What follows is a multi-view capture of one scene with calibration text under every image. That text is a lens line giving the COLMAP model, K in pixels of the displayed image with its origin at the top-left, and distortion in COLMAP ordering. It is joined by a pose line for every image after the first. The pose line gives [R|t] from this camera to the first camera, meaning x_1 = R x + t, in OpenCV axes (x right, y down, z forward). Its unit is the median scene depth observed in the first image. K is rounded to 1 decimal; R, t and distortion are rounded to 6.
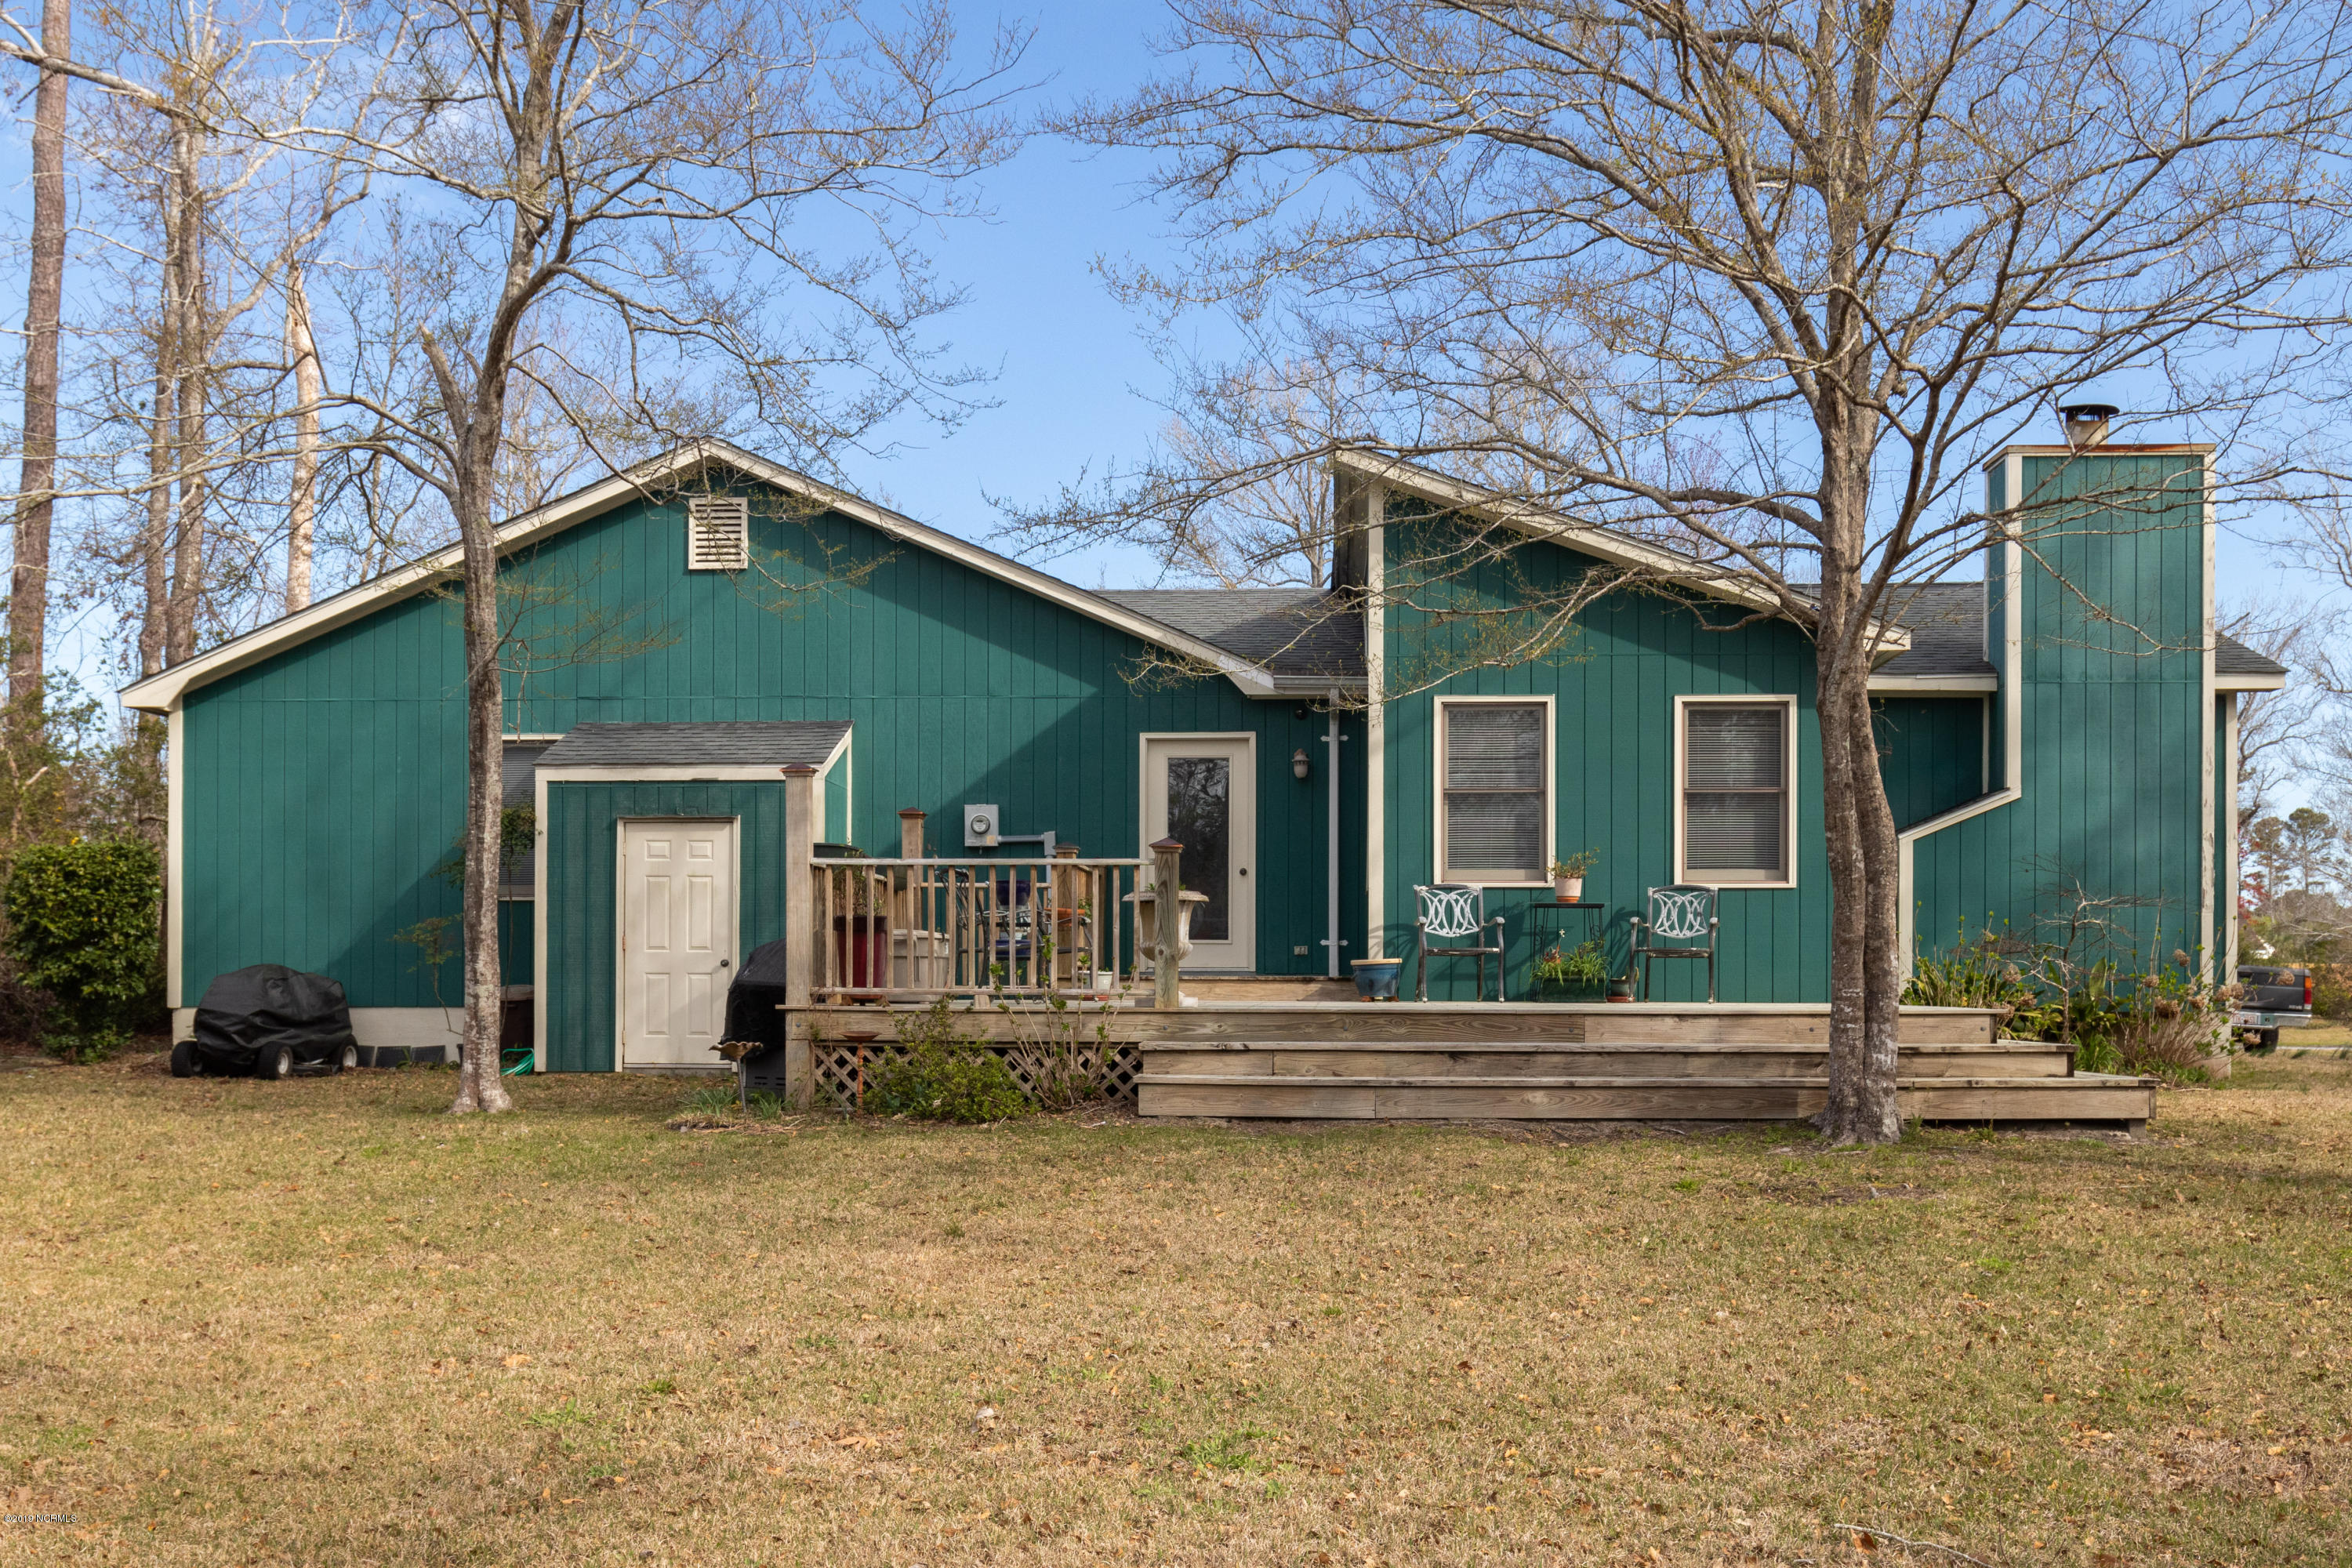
lens RADIAL K [[2501.2, 0, 1176.0], [0, 2501.2, 784.0], [0, 0, 1]] dist [-0.046734, -0.006488]
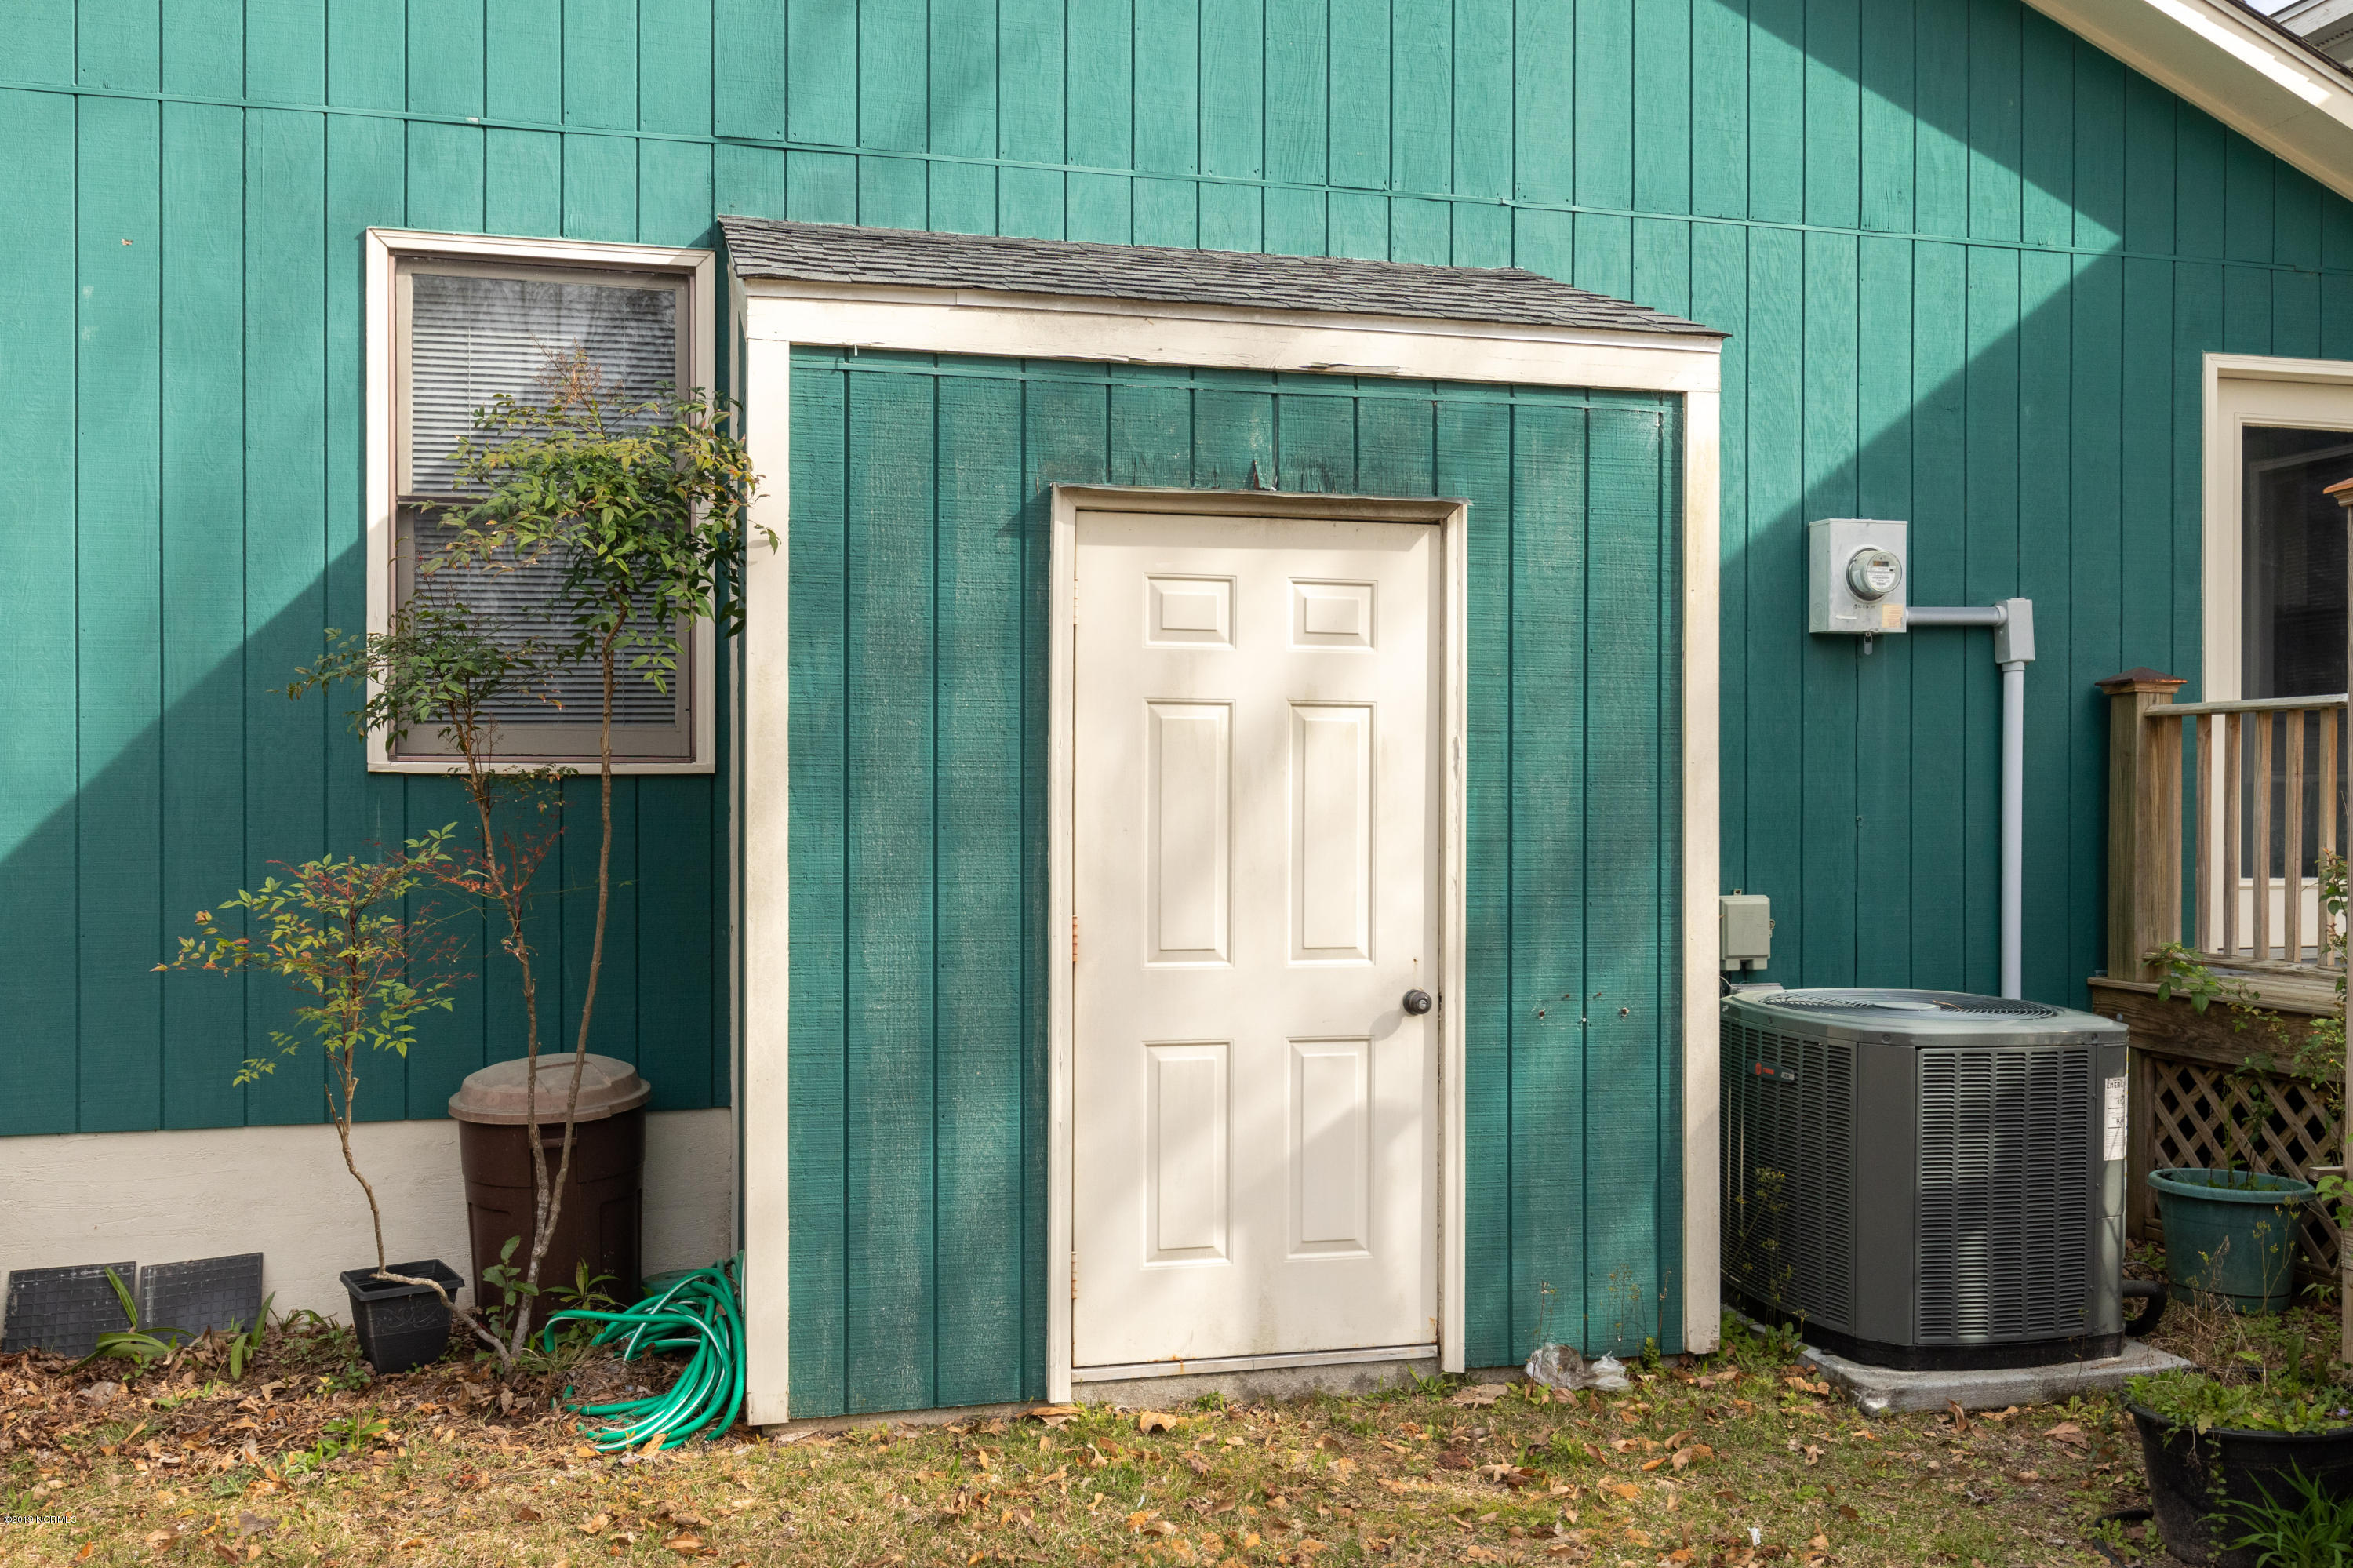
lens RADIAL K [[2033.4, 0, 1176.5], [0, 2033.4, 784.0], [0, 0, 1]] dist [-0.001655, -0.002597]
pose [[0.954153, 0.000826, 0.299320, -0.278598], [-0.022144, 0.997451, 0.067835, 0.030415], [-0.298501, -0.071353, 0.951738, 0.783032]]
